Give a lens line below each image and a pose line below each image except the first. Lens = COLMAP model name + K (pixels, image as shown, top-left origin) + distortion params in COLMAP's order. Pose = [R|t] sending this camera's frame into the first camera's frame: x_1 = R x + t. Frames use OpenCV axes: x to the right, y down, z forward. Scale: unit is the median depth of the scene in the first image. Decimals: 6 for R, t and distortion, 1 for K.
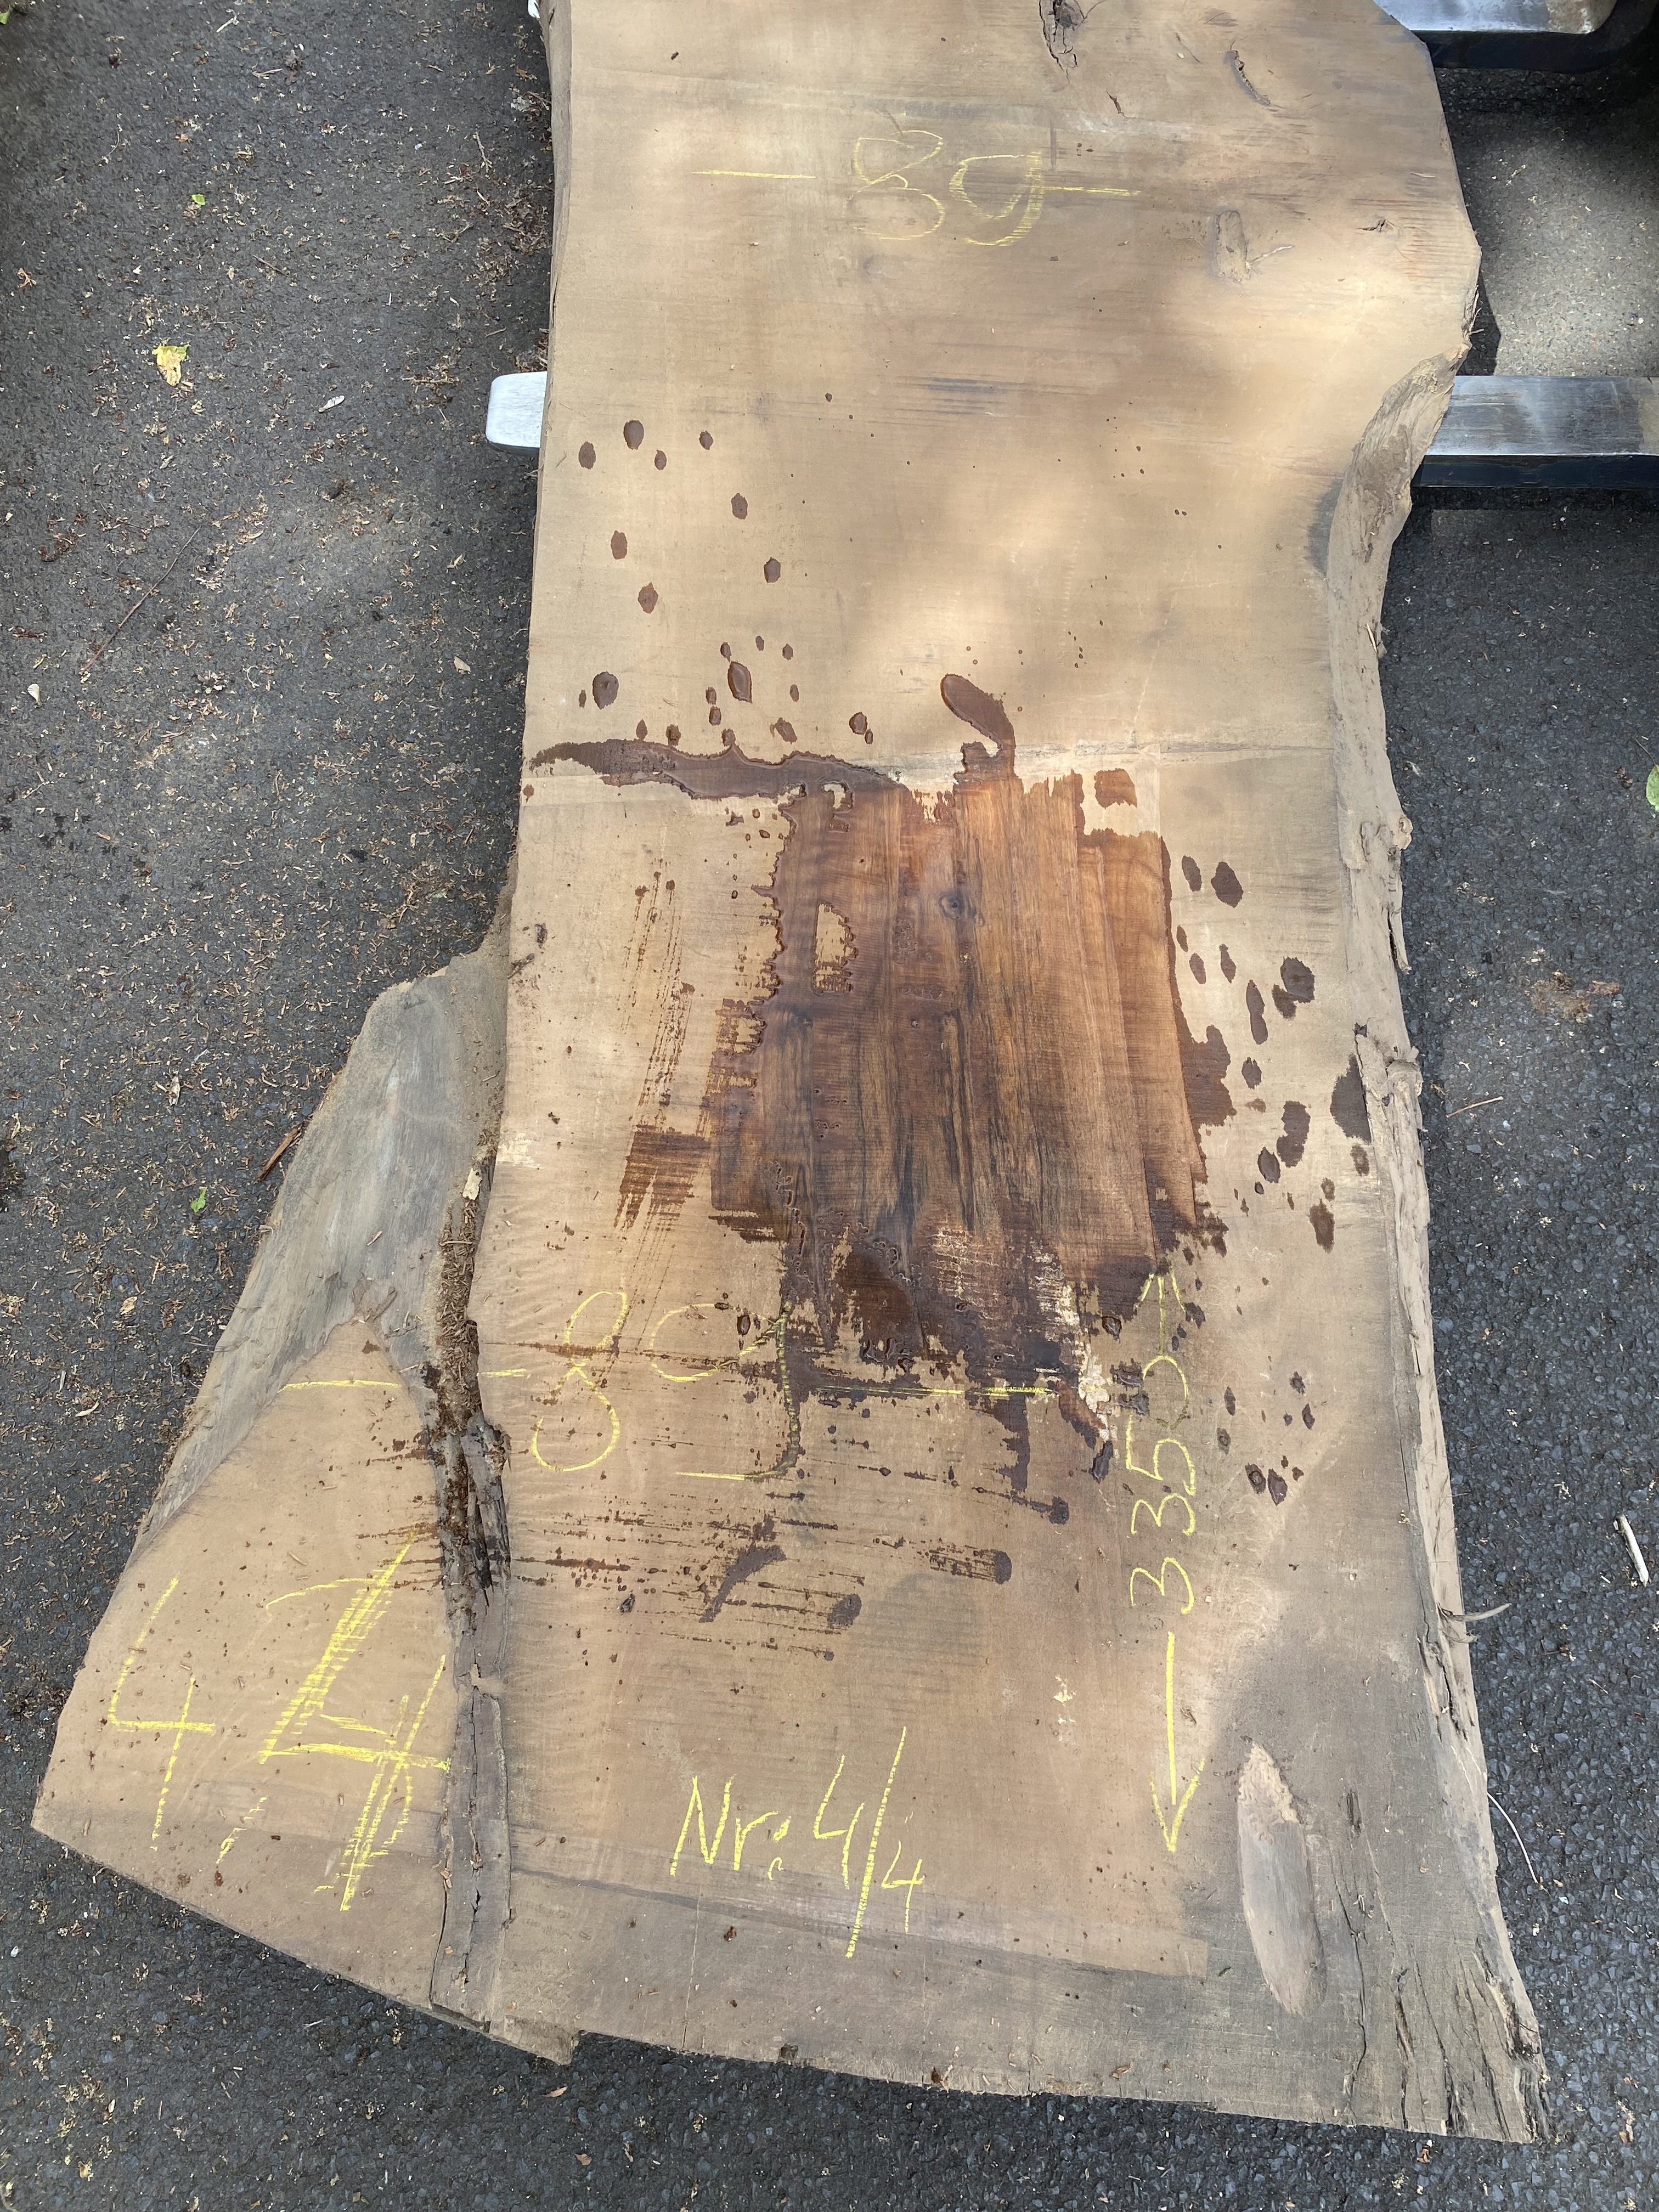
lens RADIAL K [[1682.1, 0, 863.1], [0, 1682.1, 1128.4], [0, 0, 1]] dist [0.045563, -0.065602]
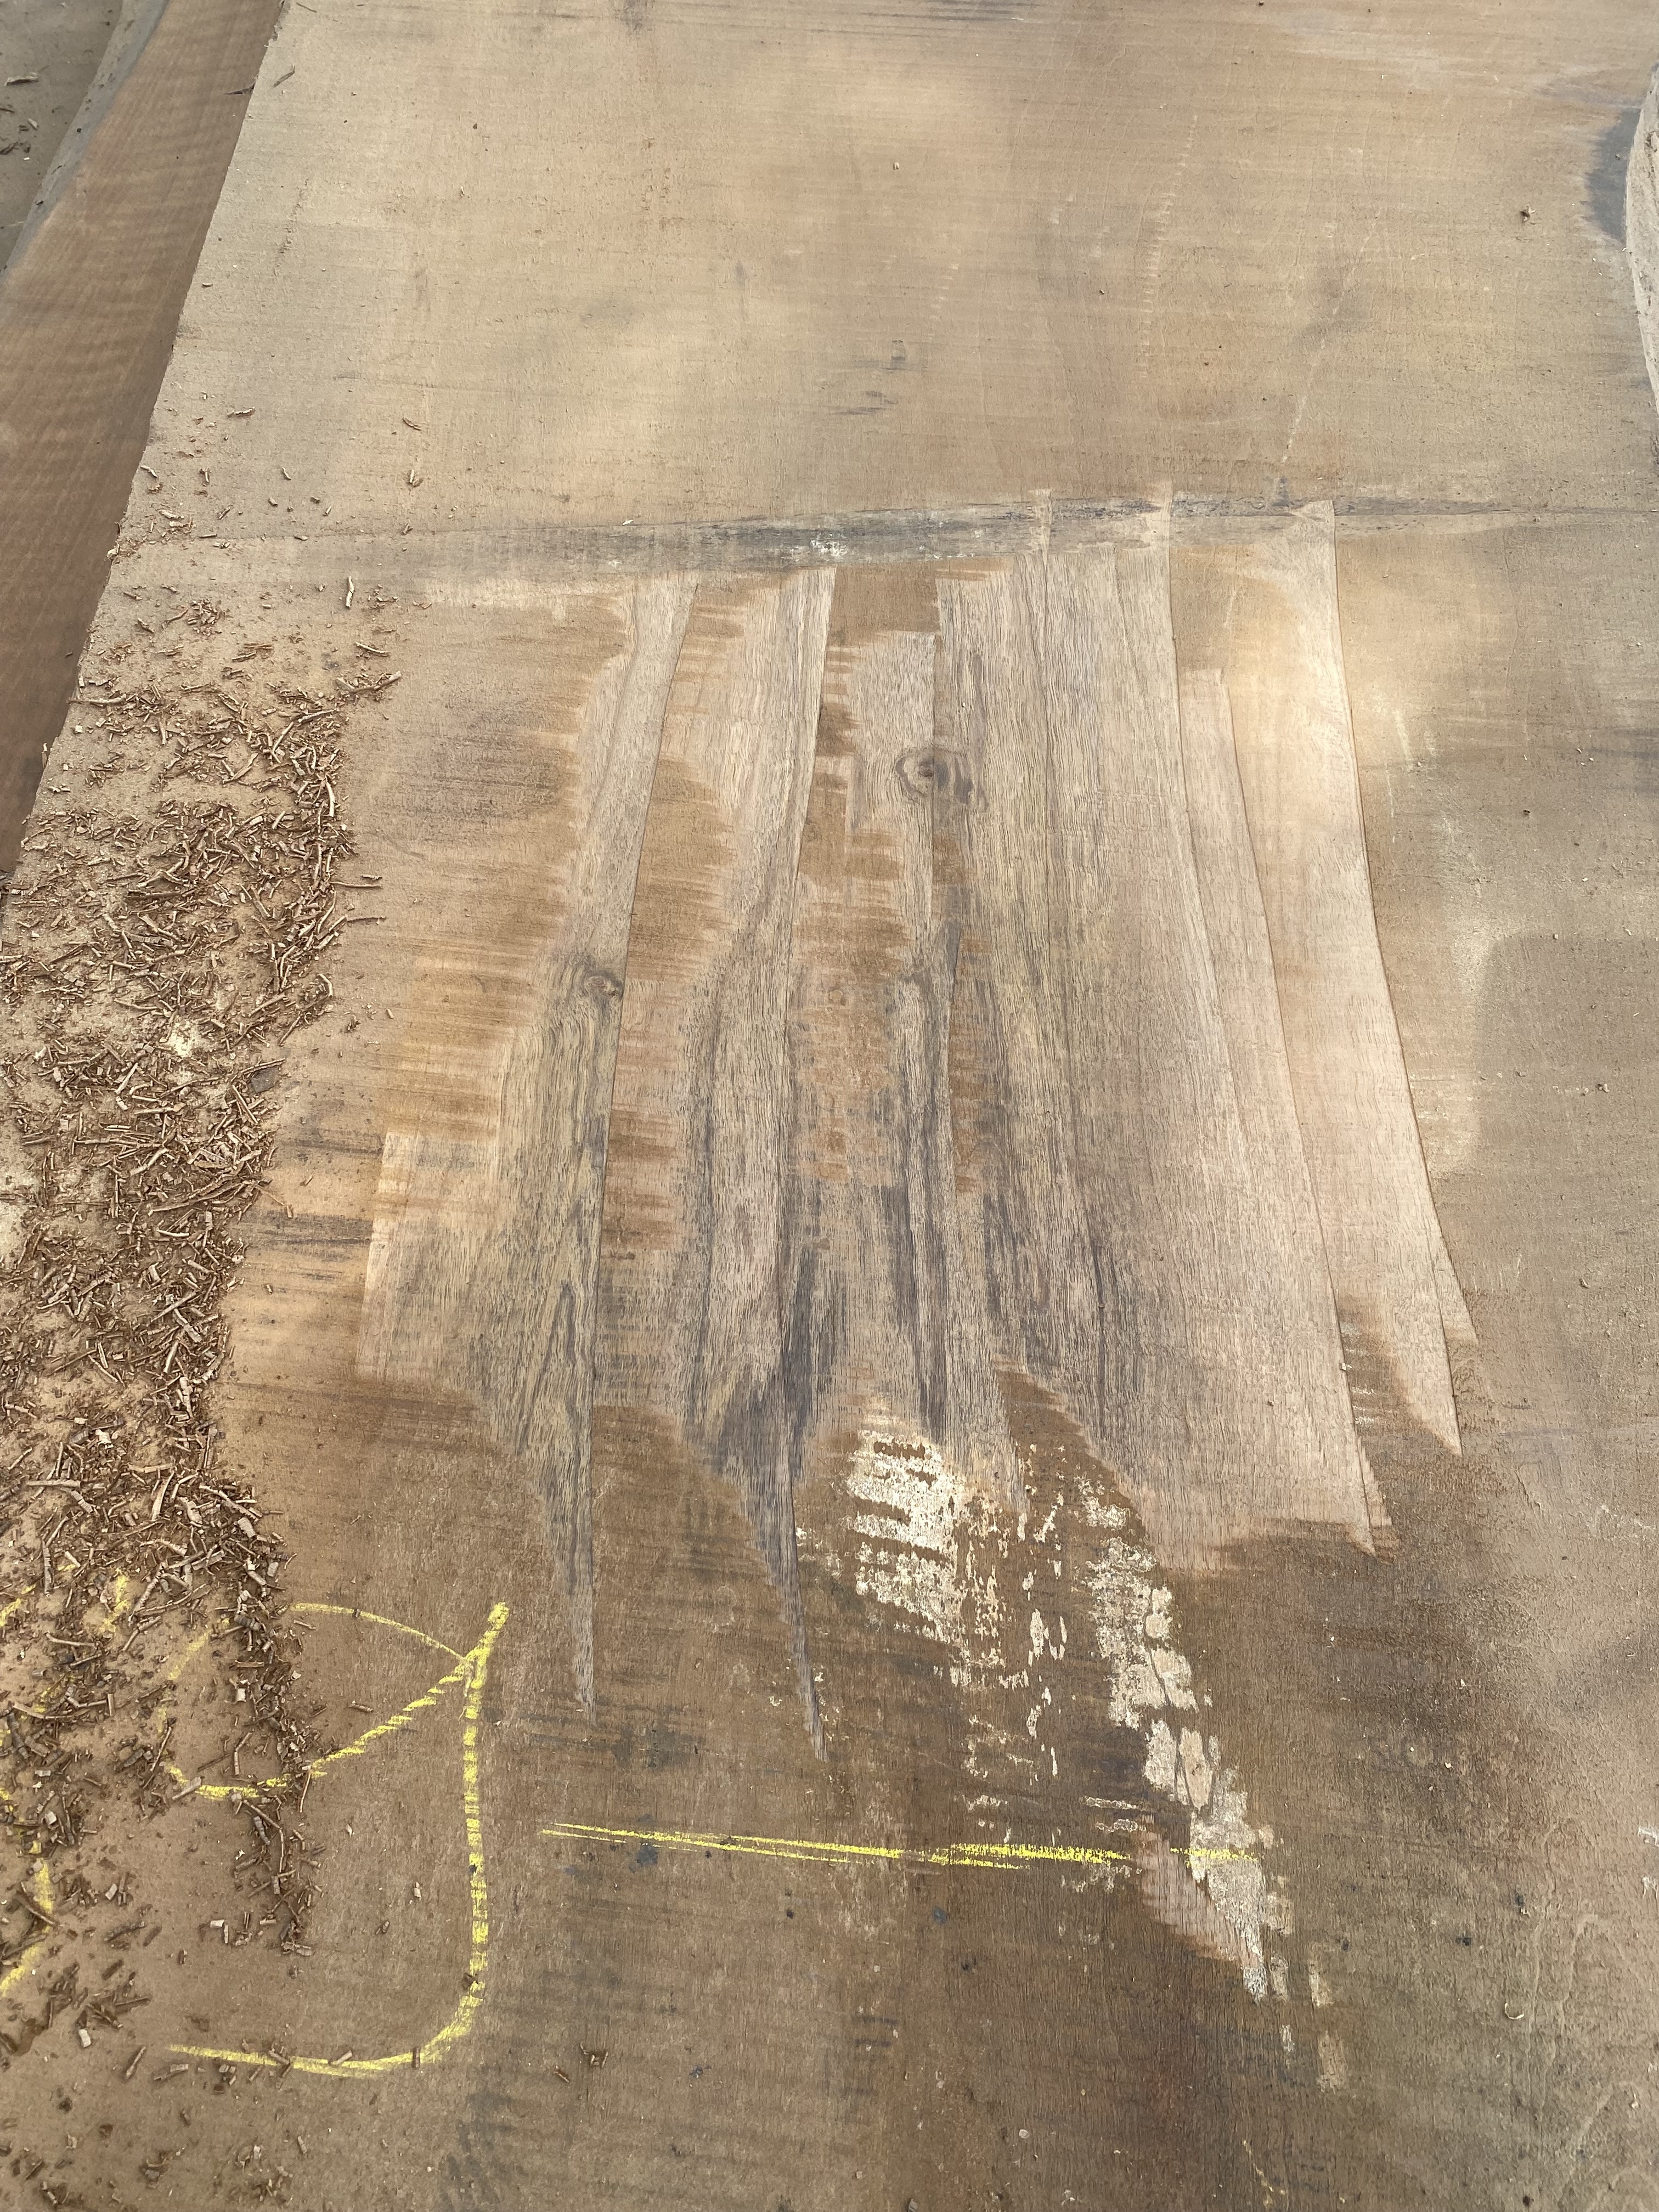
lens RADIAL K [[1682.1, 0, 848.7], [0, 1682.1, 1116.5], [0, 0, 1]] dist [0.045563, -0.065602]
pose [[0.999343, 0.025917, -0.025320, 0.048404], [-0.028341, 0.994524, -0.100592, 0.019974], [0.022575, 0.101244, 0.994605, 0.540812]]
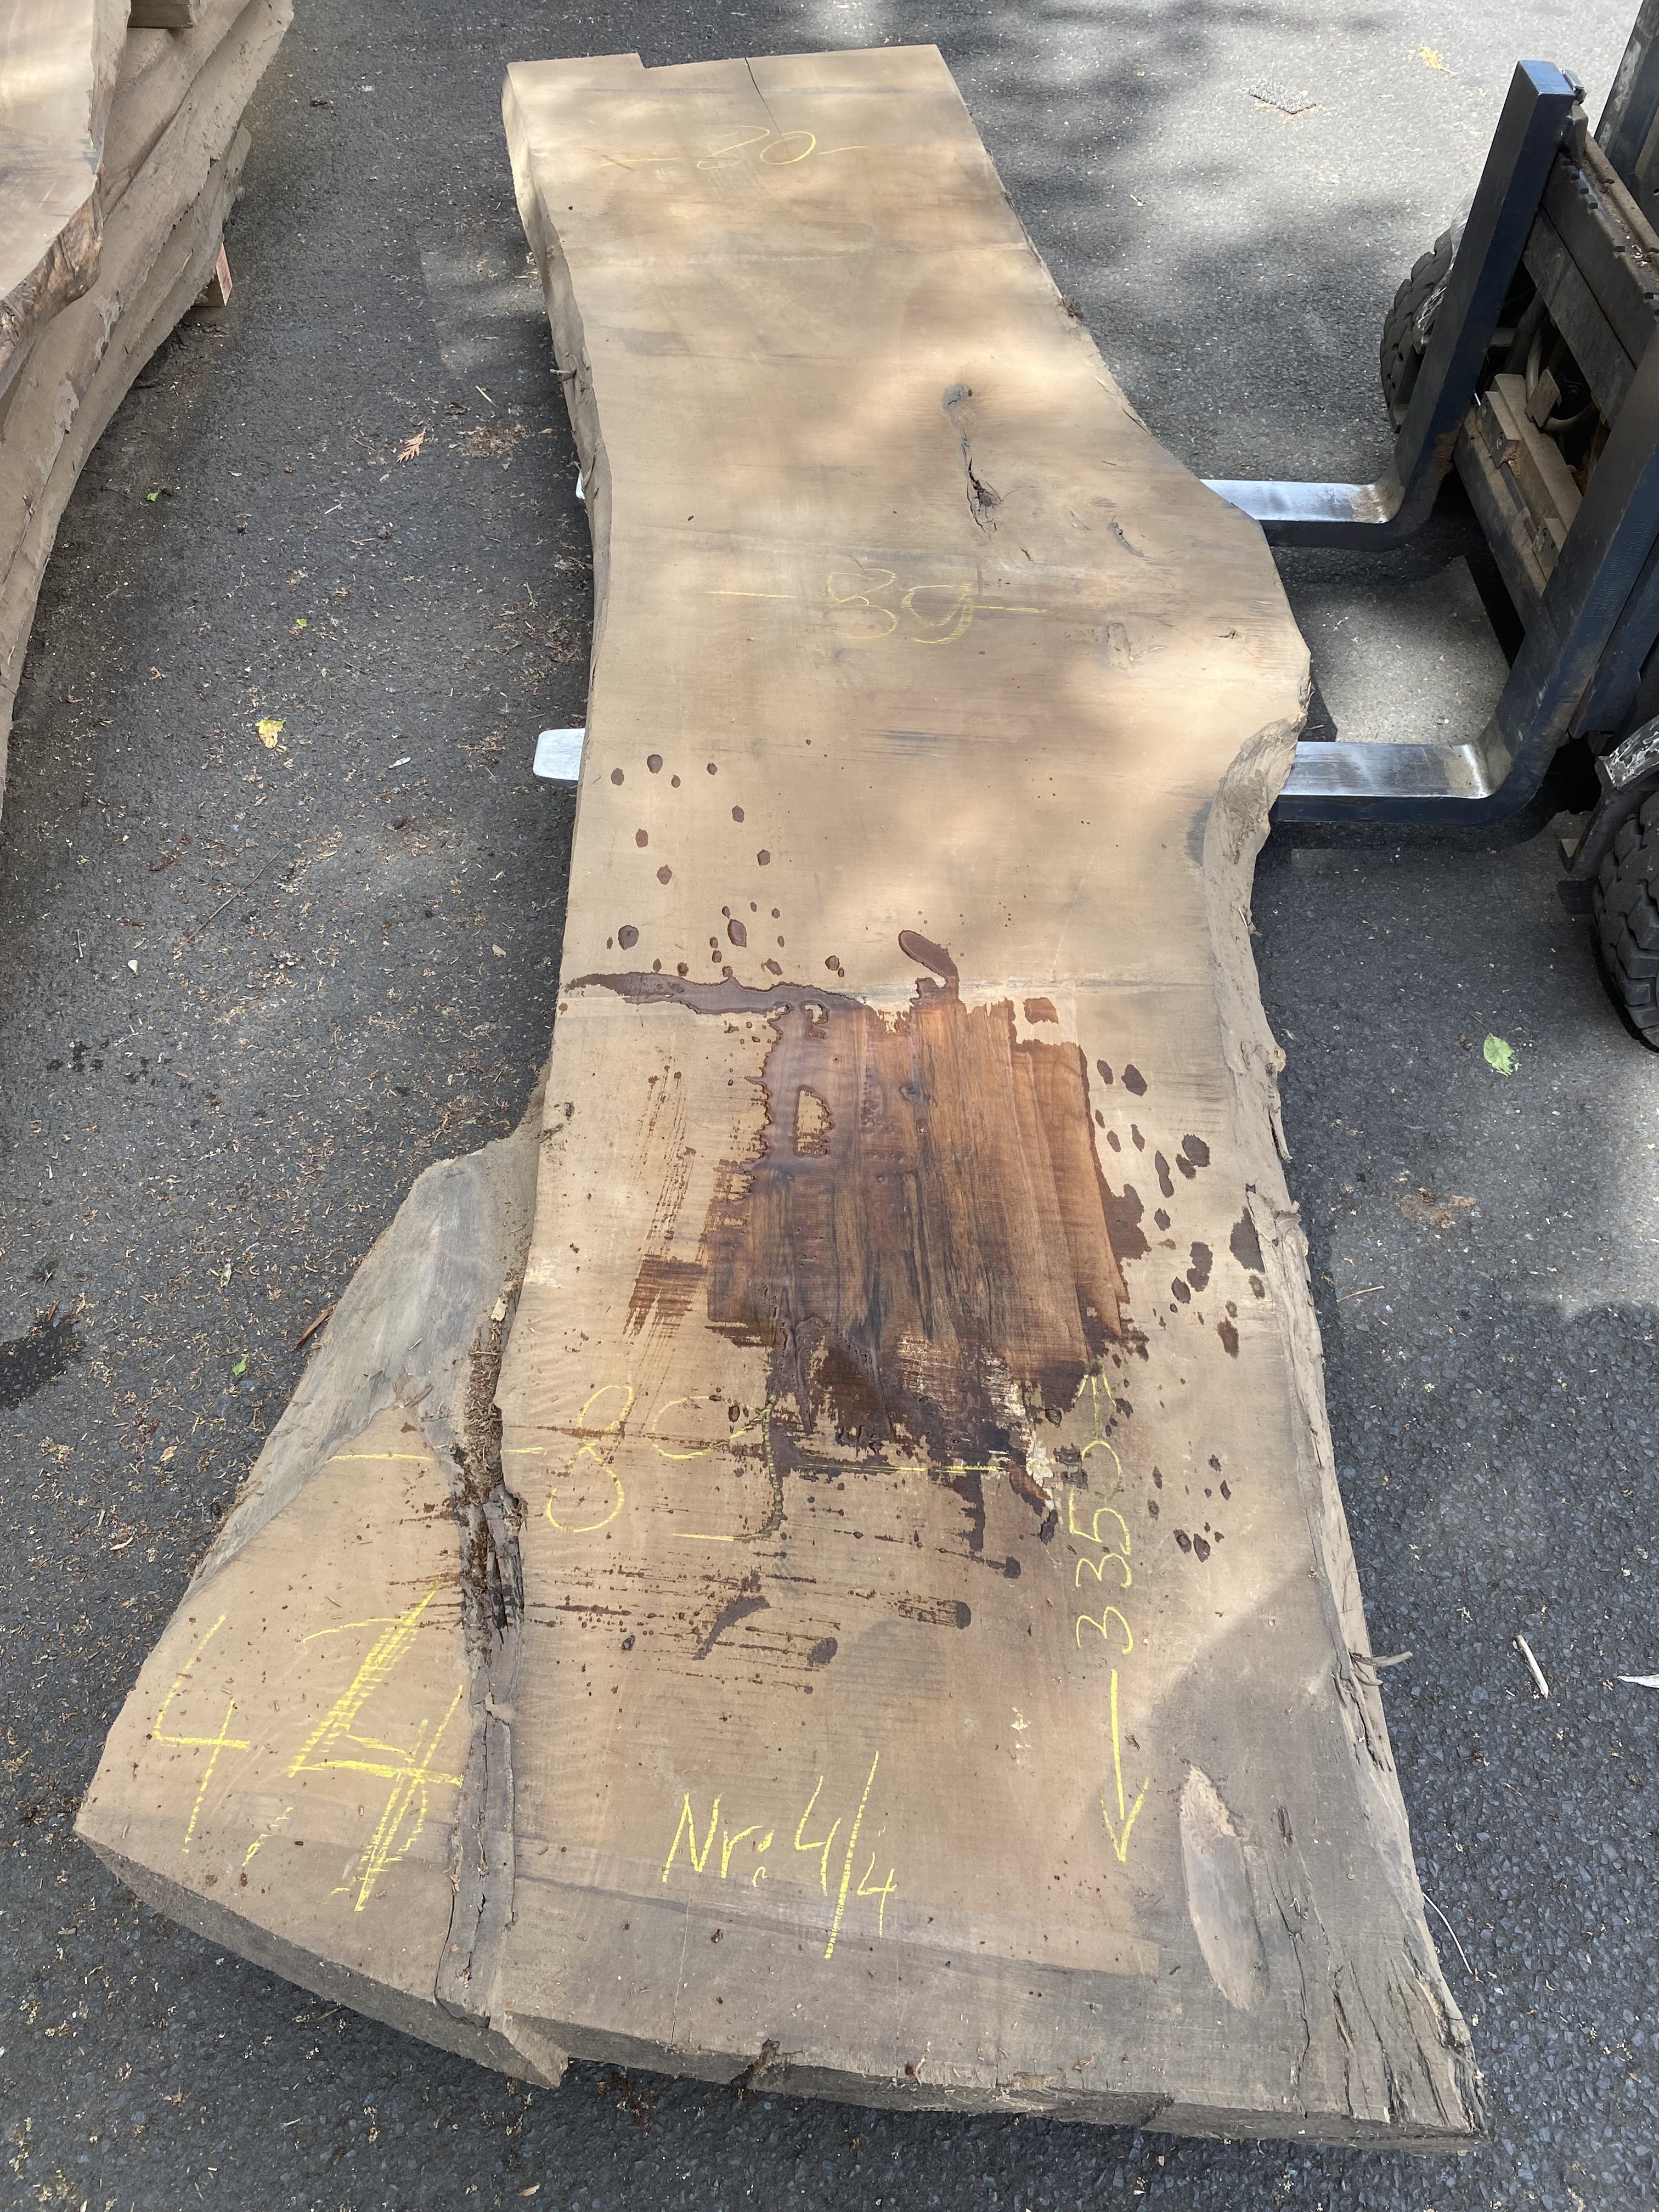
lens RADIAL K [[1682.1, 0, 852.7], [0, 1682.1, 1095.3], [0, 0, 1]] dist [0.045563, -0.065602]
pose [[0.999532, 0.010720, 0.028655, -0.024277], [-0.001713, 0.954745, -0.297420, 0.239651], [-0.030547, 0.297231, 0.954317, -0.158600]]
